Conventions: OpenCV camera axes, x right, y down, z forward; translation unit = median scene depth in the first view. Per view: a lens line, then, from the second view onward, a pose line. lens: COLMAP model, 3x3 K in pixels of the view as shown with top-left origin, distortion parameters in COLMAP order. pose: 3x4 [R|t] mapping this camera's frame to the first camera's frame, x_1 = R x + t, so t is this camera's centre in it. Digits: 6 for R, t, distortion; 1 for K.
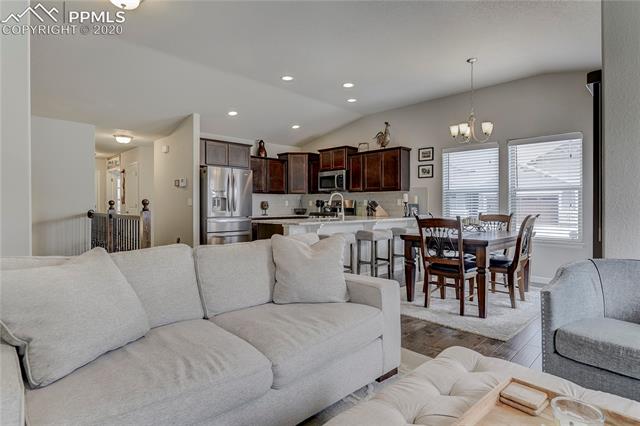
lens RADIAL K [[345.9, 0, 320.0], [0, 345.9, 213.0], [0, 0, 1]] dist [-0.000695, -0.000110]
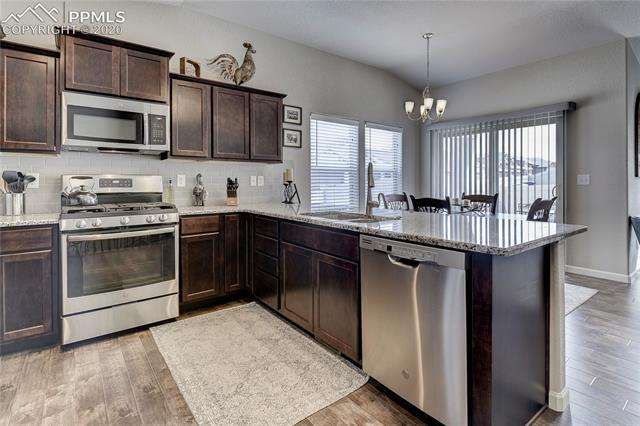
lens RADIAL K [[318.2, 0, 319.7], [0, 318.2, 189.5], [0, 0, 1]] dist [-0.002064, -0.000497]
pose [[0.106319, -0.024476, 0.994031, -0.351234], [0.022007, 0.999510, 0.022257, -0.027490], [-0.994088, 0.019509, 0.106806, 0.874921]]
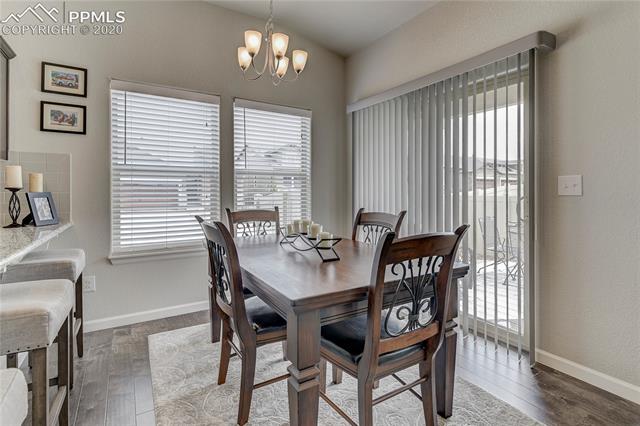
lens RADIAL K [[318.2, 0, 319.7], [0, 318.2, 189.5], [0, 0, 1]] dist [-0.002064, -0.000497]
pose [[0.203801, 0.000842, 0.979012, -0.024640], [0.020298, 0.999781, -0.005086, -0.020739], [-0.978802, 0.020909, 0.203739, 0.600354]]
